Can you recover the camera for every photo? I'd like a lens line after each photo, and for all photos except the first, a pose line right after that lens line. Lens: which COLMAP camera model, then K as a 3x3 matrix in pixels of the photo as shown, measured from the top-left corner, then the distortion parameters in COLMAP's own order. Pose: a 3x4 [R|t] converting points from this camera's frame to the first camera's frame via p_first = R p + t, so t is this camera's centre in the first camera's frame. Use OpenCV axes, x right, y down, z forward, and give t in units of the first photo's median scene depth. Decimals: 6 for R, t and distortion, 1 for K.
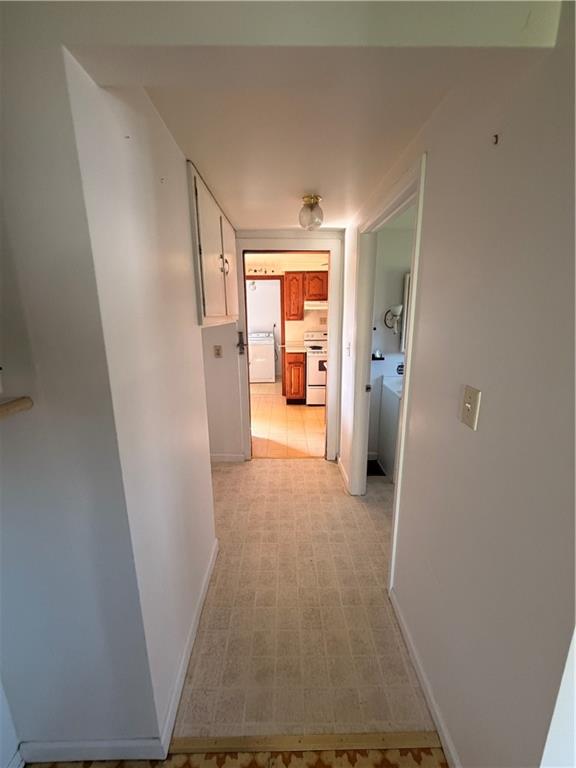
lens RADIAL K [[307.1, 0, 286.7], [0, 307.1, 380.9], [0, 0, 1]] dist [0.001187, 0.000091]
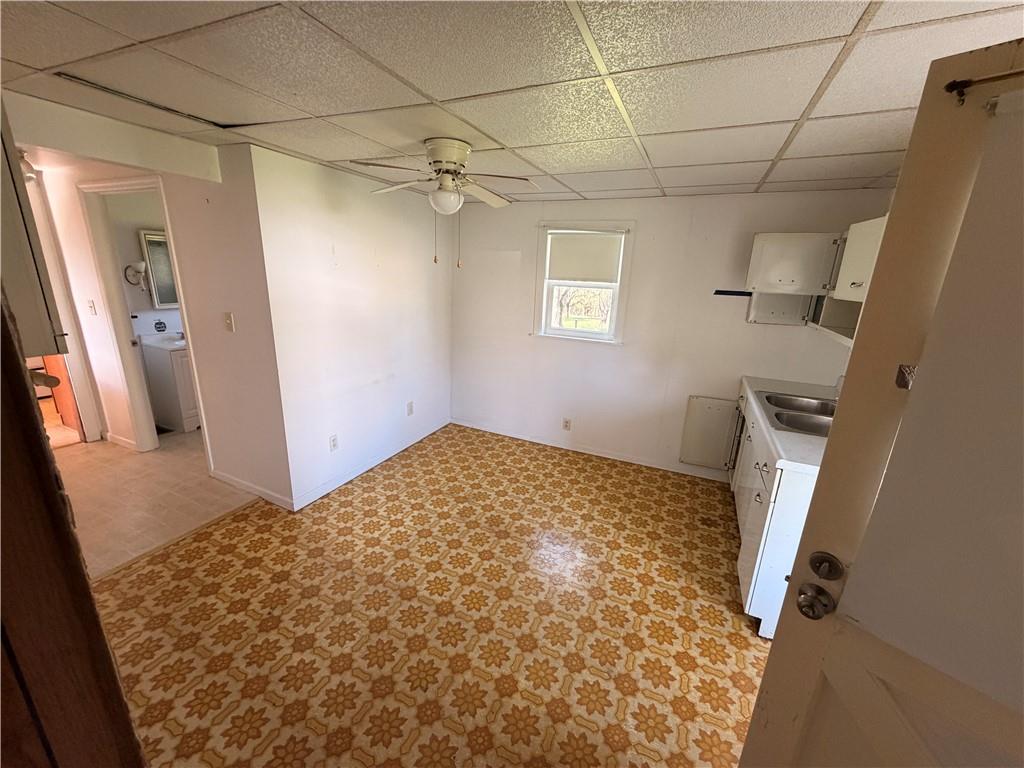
lens RADIAL K [[409.5, 0, 509.7], [0, 409.5, 387.8], [0, 0, 1]] dist [0.001187, 0.000091]
pose [[0.428453, -0.224241, 0.875296, -0.400588], [0.156782, 0.972471, 0.172392, 0.118710], [-0.889858, 0.063369, 0.451816, -0.685845]]
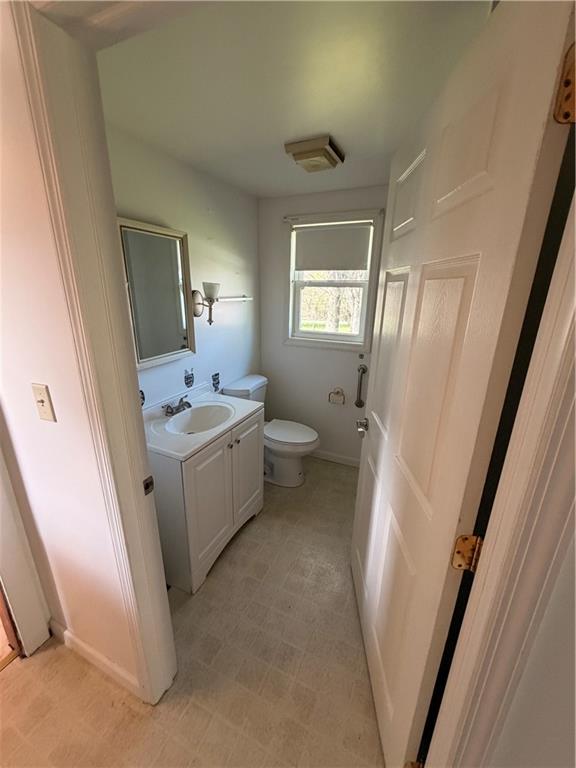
lens RADIAL K [[307.1, 0, 287.1], [0, 307.1, 385.9], [0, 0, 1]] dist [0.001187, 0.000091]
pose [[0.431023, -0.255301, 0.865471, 0.019053], [0.177418, 0.964395, 0.196124, -0.137771], [-0.884727, 0.069016, 0.460972, 0.572303]]
